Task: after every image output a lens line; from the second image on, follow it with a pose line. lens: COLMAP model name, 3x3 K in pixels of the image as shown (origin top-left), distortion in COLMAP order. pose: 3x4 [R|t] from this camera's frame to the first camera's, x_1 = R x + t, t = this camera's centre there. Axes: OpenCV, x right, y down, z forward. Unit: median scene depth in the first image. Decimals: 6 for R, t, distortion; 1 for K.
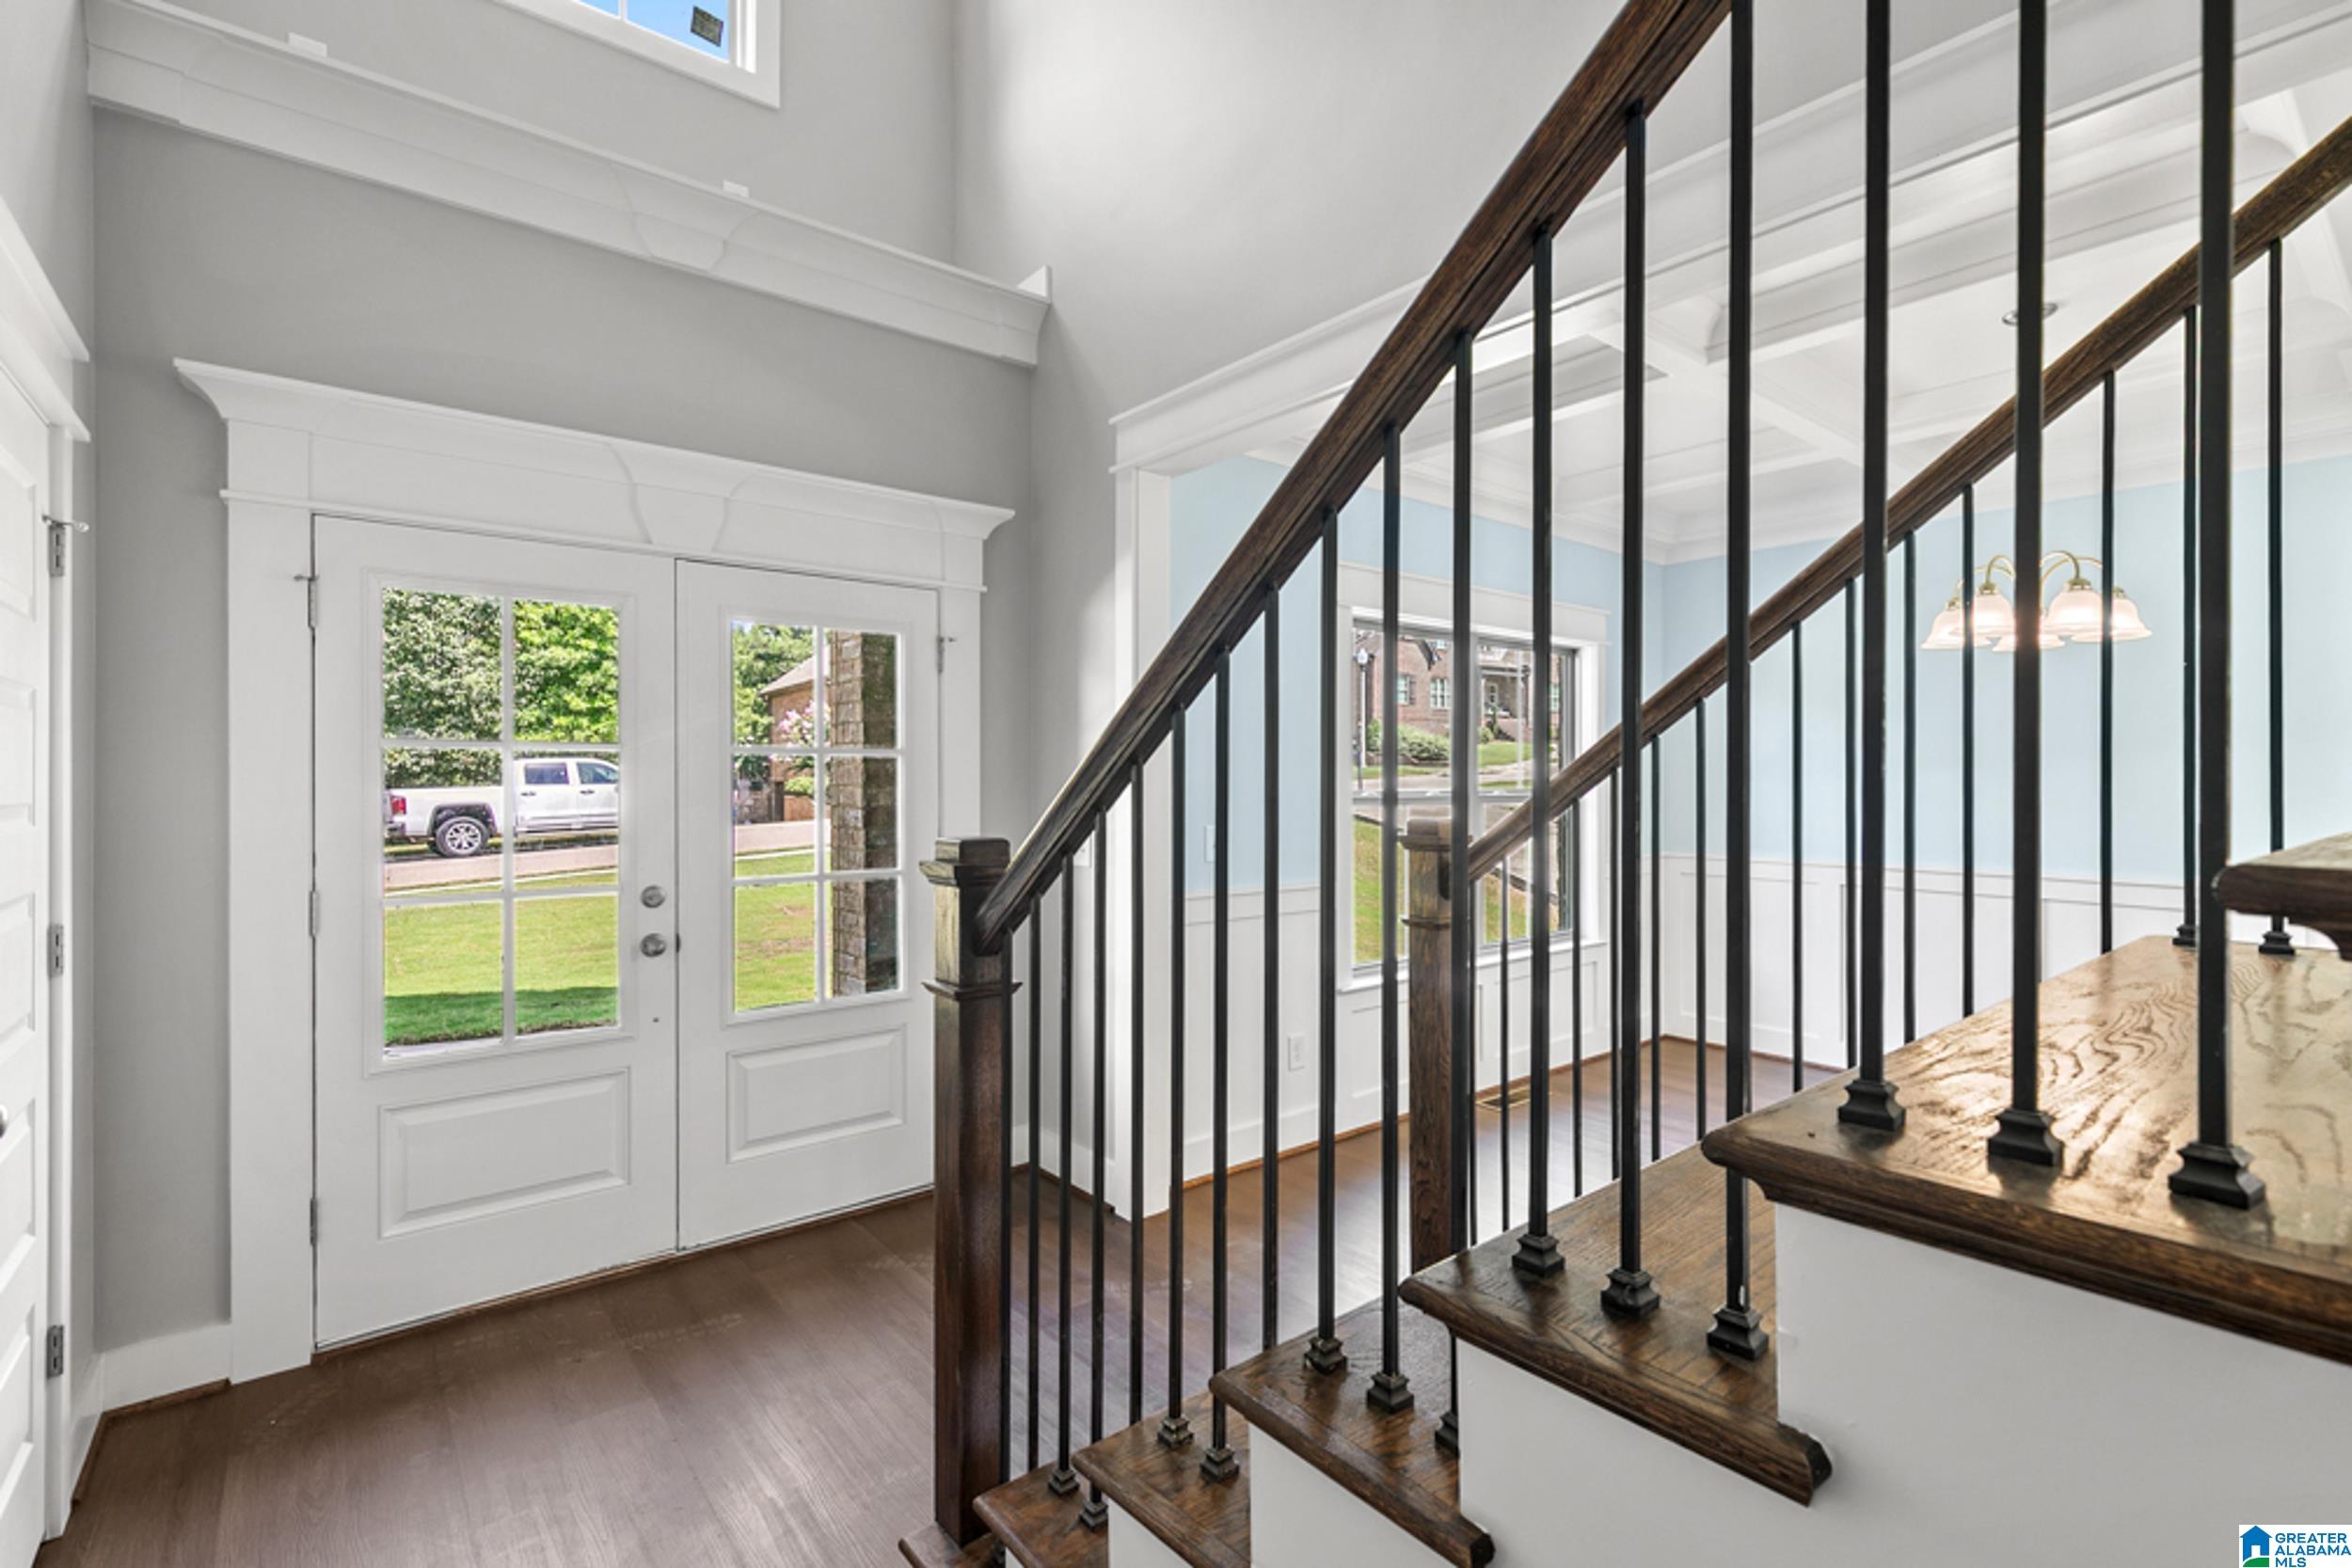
lens RADIAL K [[1053.2, 0, 1191.5], [0, 1053.2, 783.8], [0, 0, 1]] dist [0.003697, 0.000125]
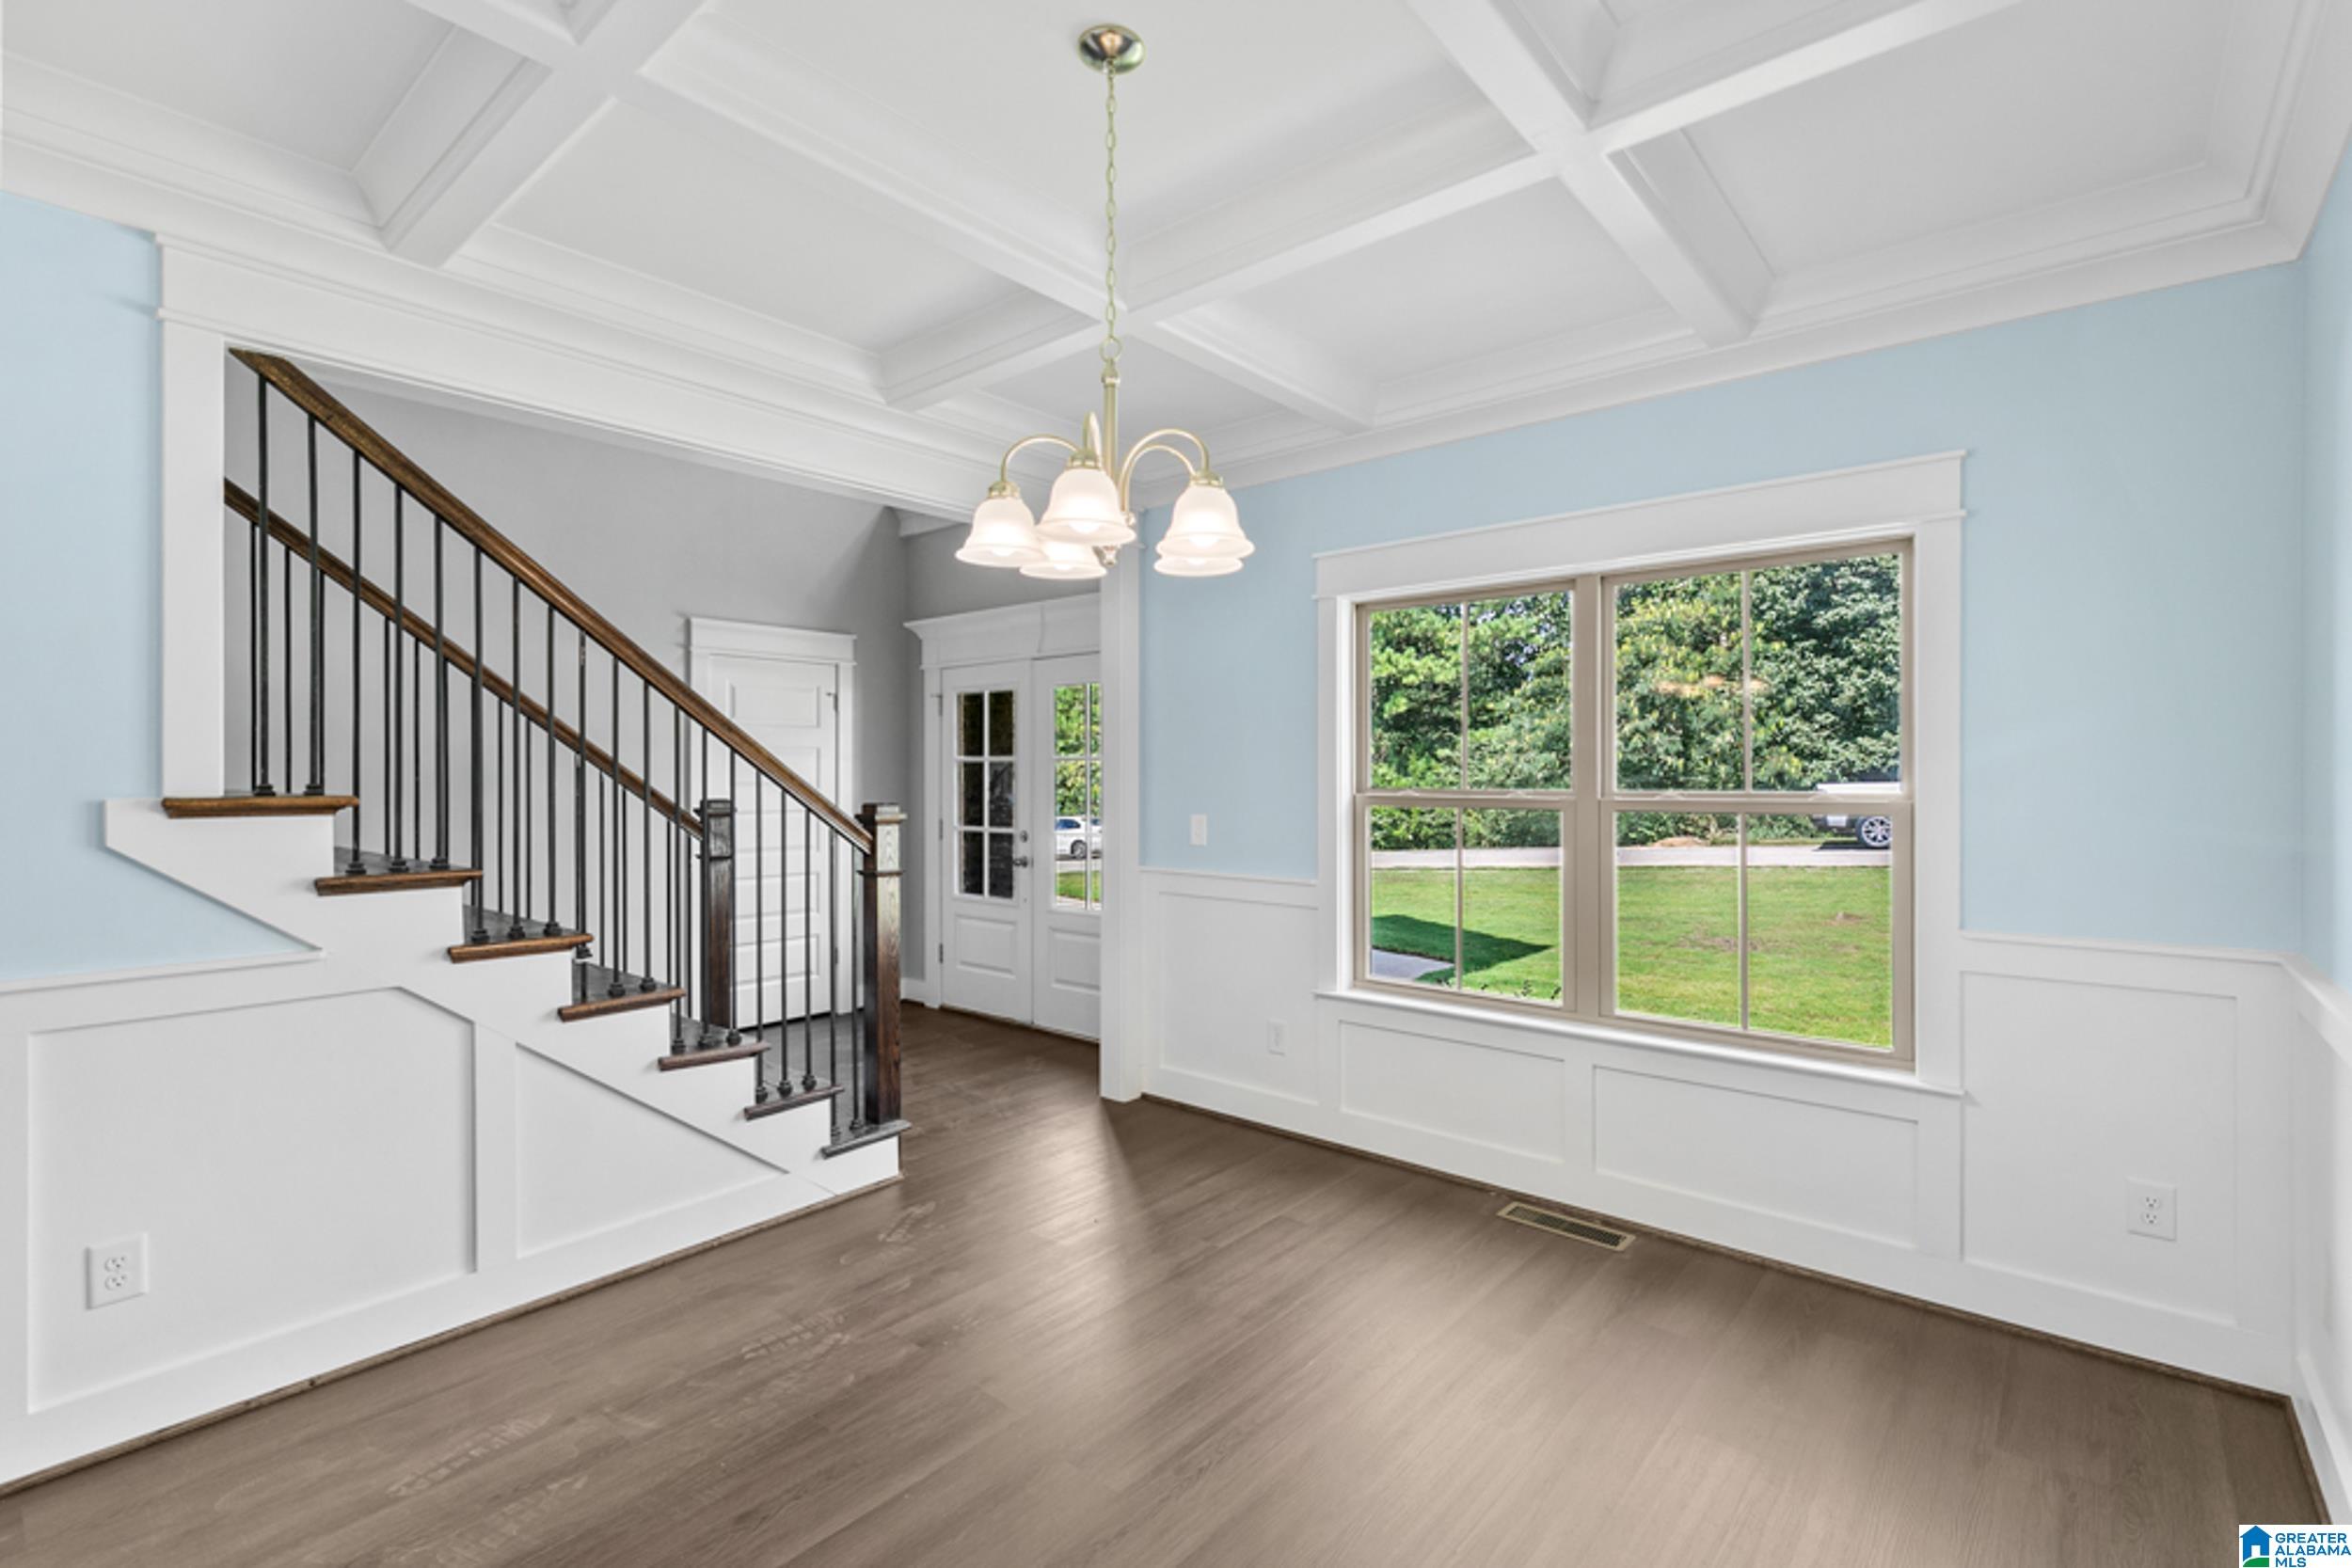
lens RADIAL K [[1053.2, 0, 1191.5], [0, 1053.2, 783.8], [0, 0, 1]] dist [0.003697, 0.000125]
pose [[0.174856, 0.012484, -0.984515, 1.450213], [-0.007011, 0.999910, 0.011434, -0.014113], [0.984569, 0.004903, 0.174928, 0.967571]]
